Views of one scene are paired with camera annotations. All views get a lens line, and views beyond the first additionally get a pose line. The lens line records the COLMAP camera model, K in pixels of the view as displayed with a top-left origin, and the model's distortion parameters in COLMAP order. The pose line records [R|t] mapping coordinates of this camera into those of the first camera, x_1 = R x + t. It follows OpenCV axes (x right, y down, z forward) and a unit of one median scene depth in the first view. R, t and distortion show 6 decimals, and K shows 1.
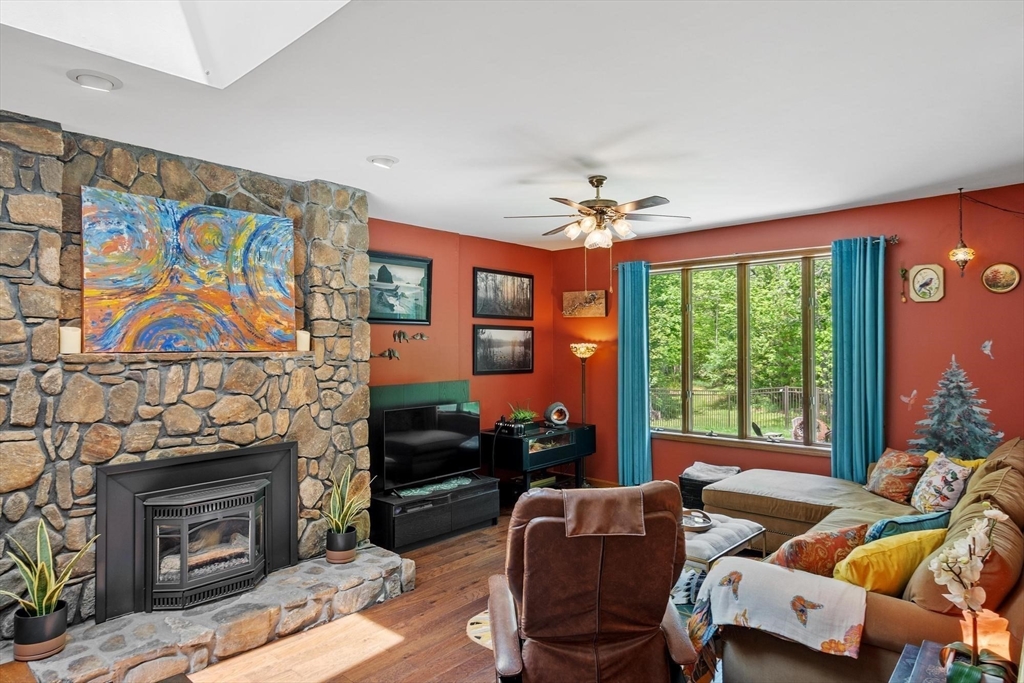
lens RADIAL K [[606.2, 0, 512.3], [0, 606.2, 330.5], [0, 0, 1]] dist [0.005934, -0.005355]
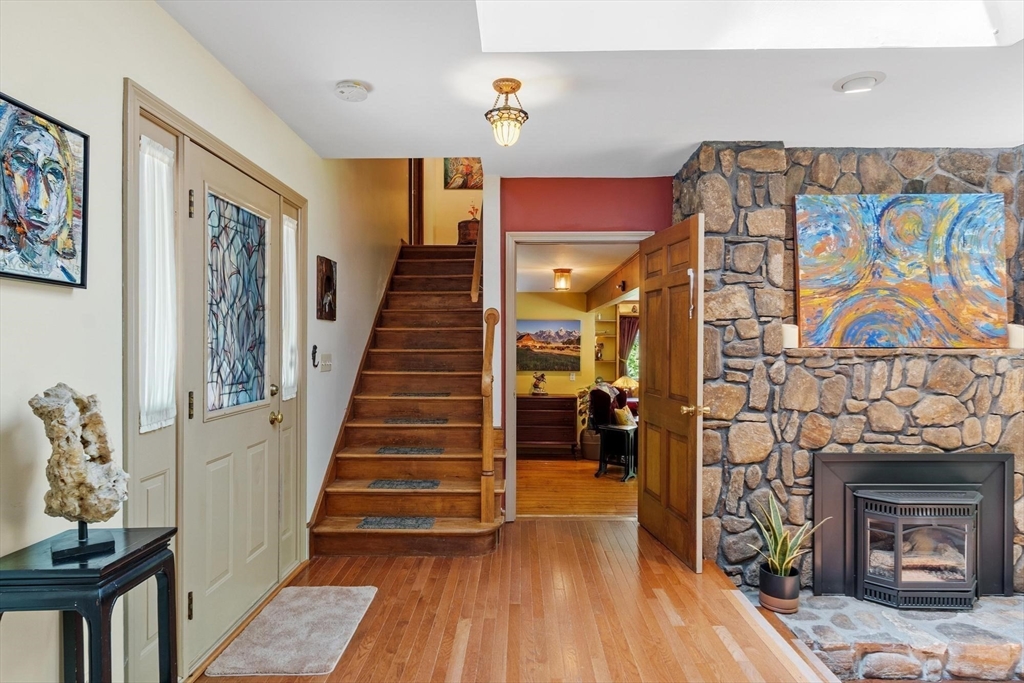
lens RADIAL K [[575.3, 0, 503.8], [0, 575.3, 349.5], [0, 0, 1]] dist [0.005704, -0.001321]
pose [[0.655000, 0.011830, -0.755537, -0.227823], [0.014716, 0.999488, 0.028408, 0.002271], [0.755486, -0.029726, 0.654490, -0.074617]]
